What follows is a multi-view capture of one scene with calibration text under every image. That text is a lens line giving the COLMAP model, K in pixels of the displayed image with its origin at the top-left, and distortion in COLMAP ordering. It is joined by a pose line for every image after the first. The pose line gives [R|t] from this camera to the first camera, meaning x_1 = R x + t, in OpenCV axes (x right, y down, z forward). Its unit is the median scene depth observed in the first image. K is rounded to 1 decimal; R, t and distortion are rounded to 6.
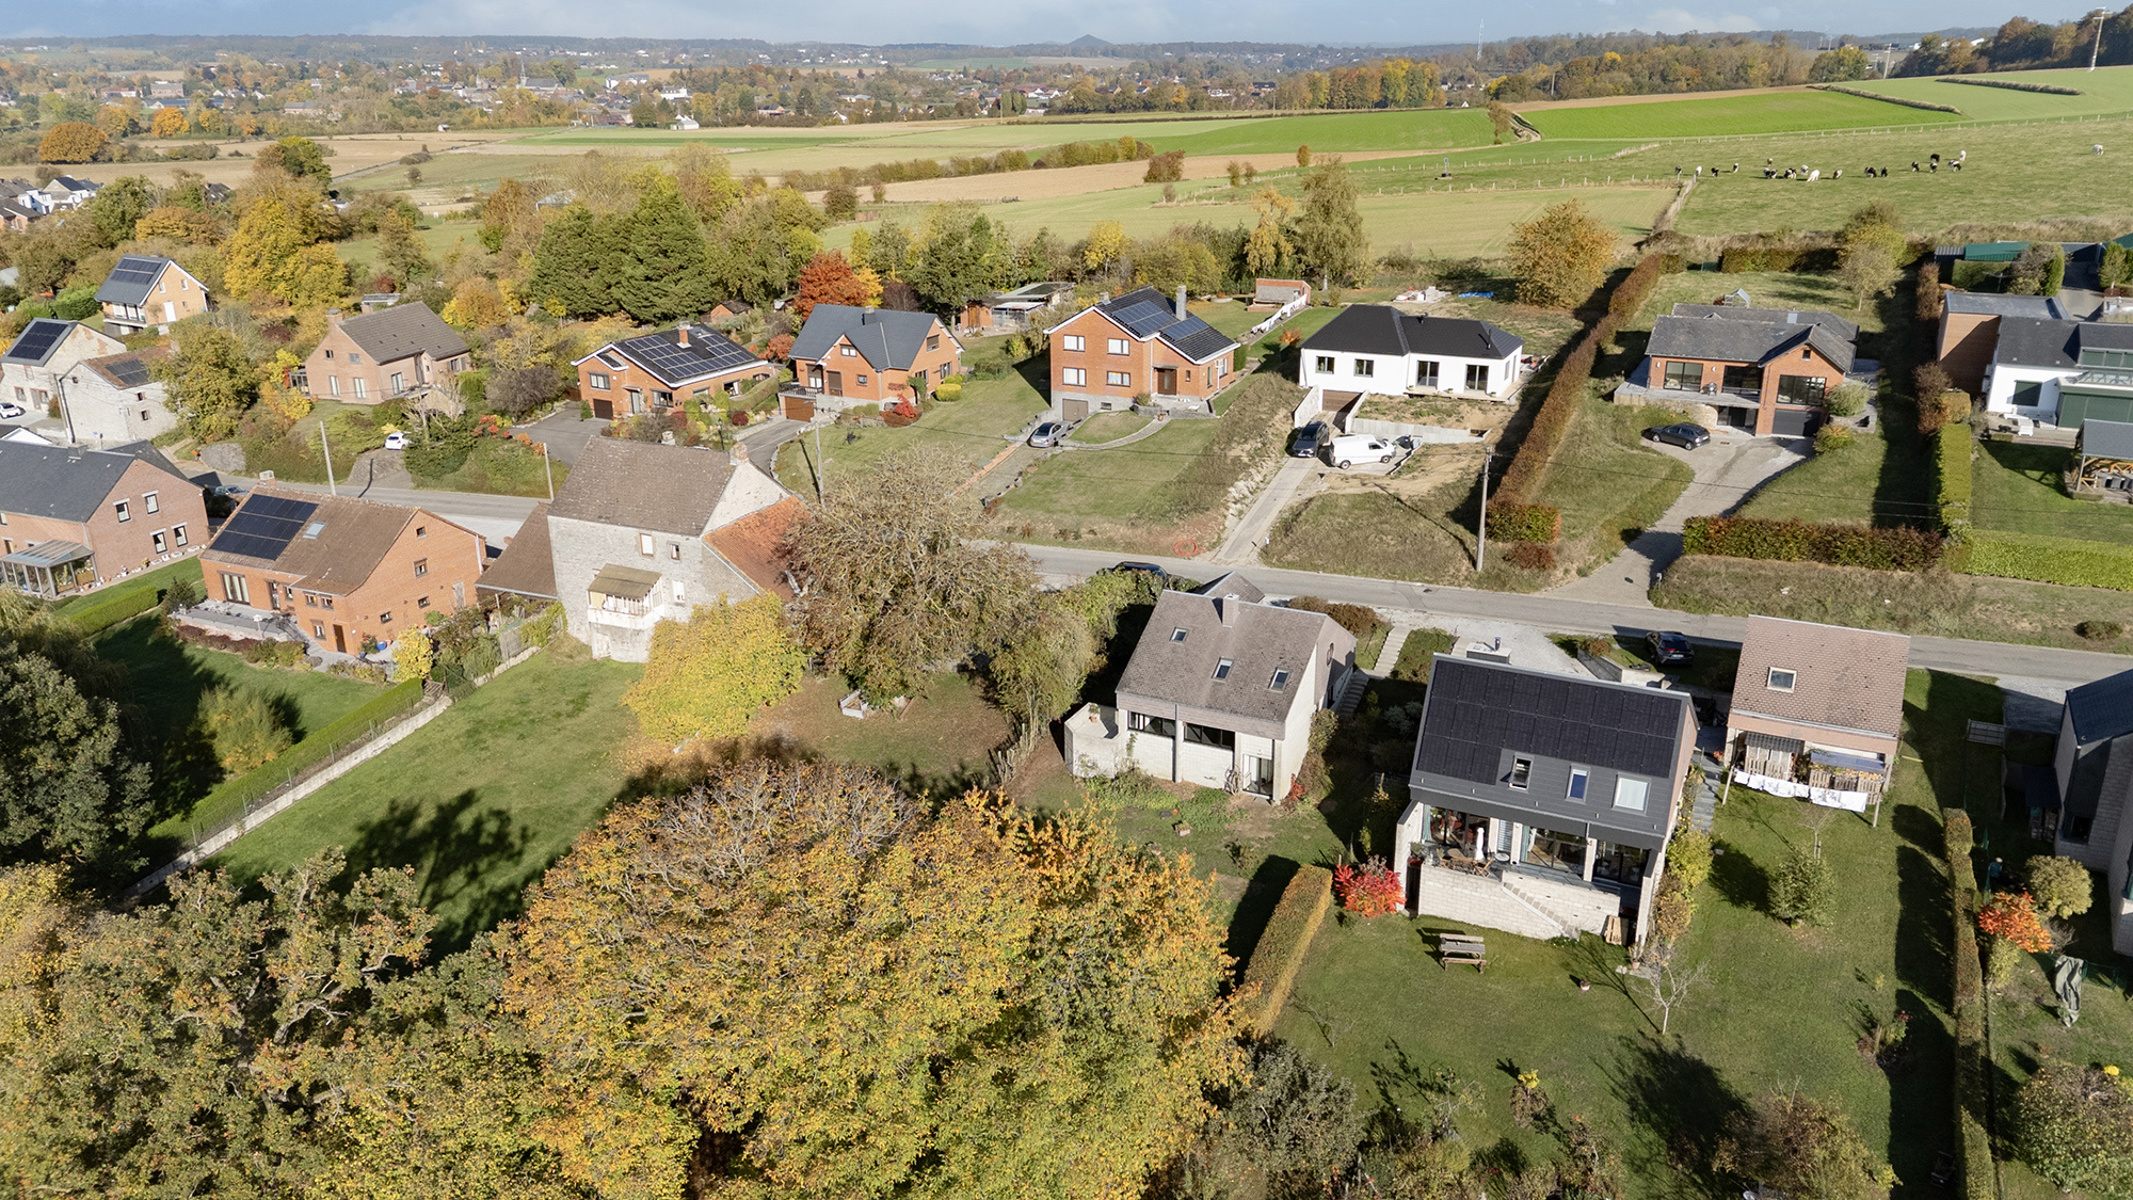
lens RADIAL K [[1442.3, 0, 1068.7], [0, 1442.3, 542.6], [0, 0, 1]] dist [0.067348, 0.000026]
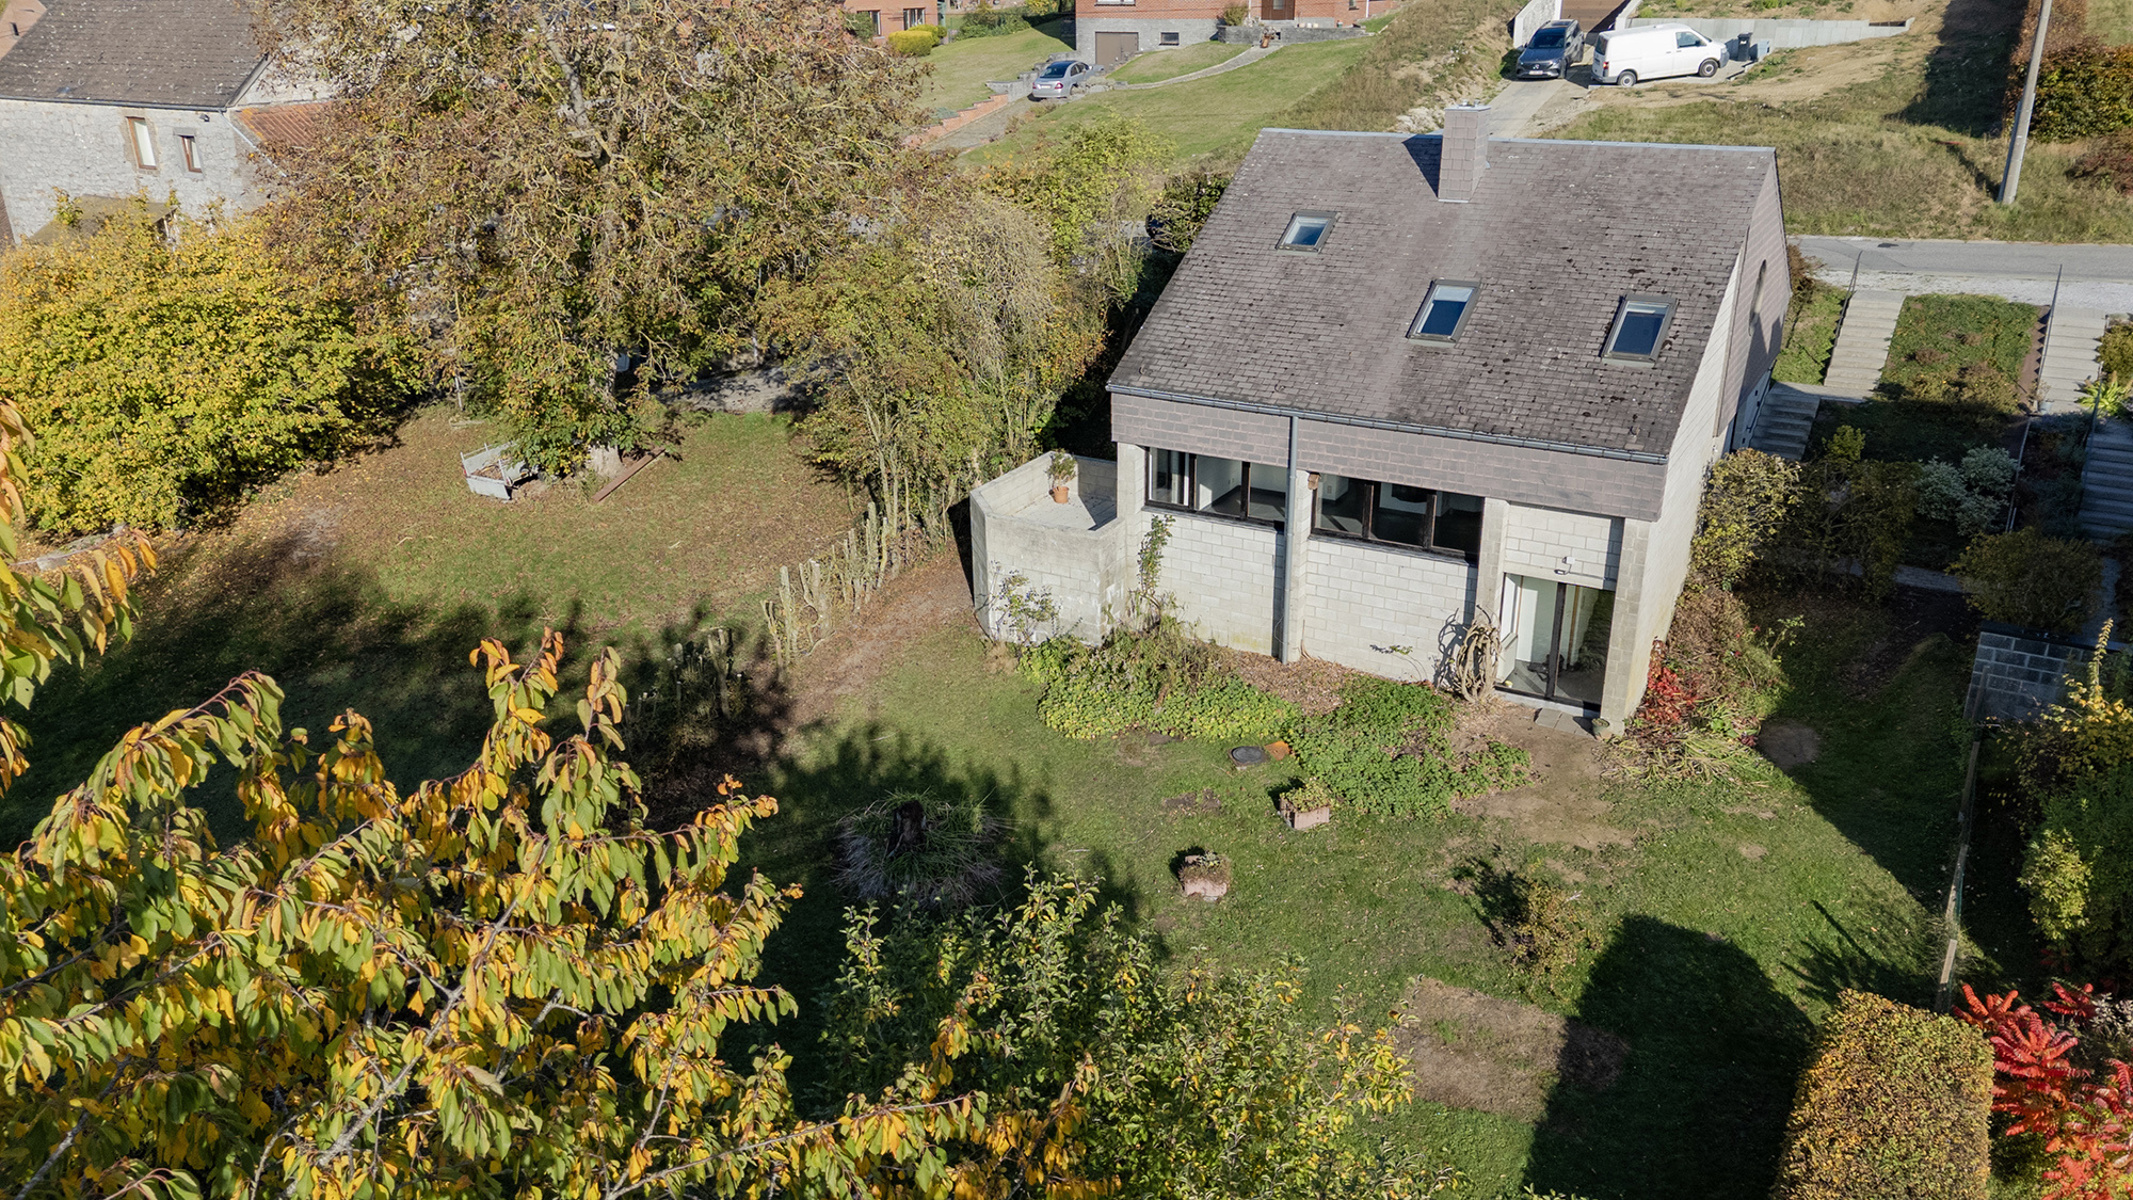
lens RADIAL K [[1524.4, 0, 1066.5], [0, 1524.4, 600.0], [0, 0, 1]] dist [0.002980, -0.000324]
pose [[0.997966, 0.020878, -0.060228, 0.044711], [-0.015030, 0.995270, 0.095978, 0.117690], [0.061947, -0.094877, 0.993560, 0.643207]]
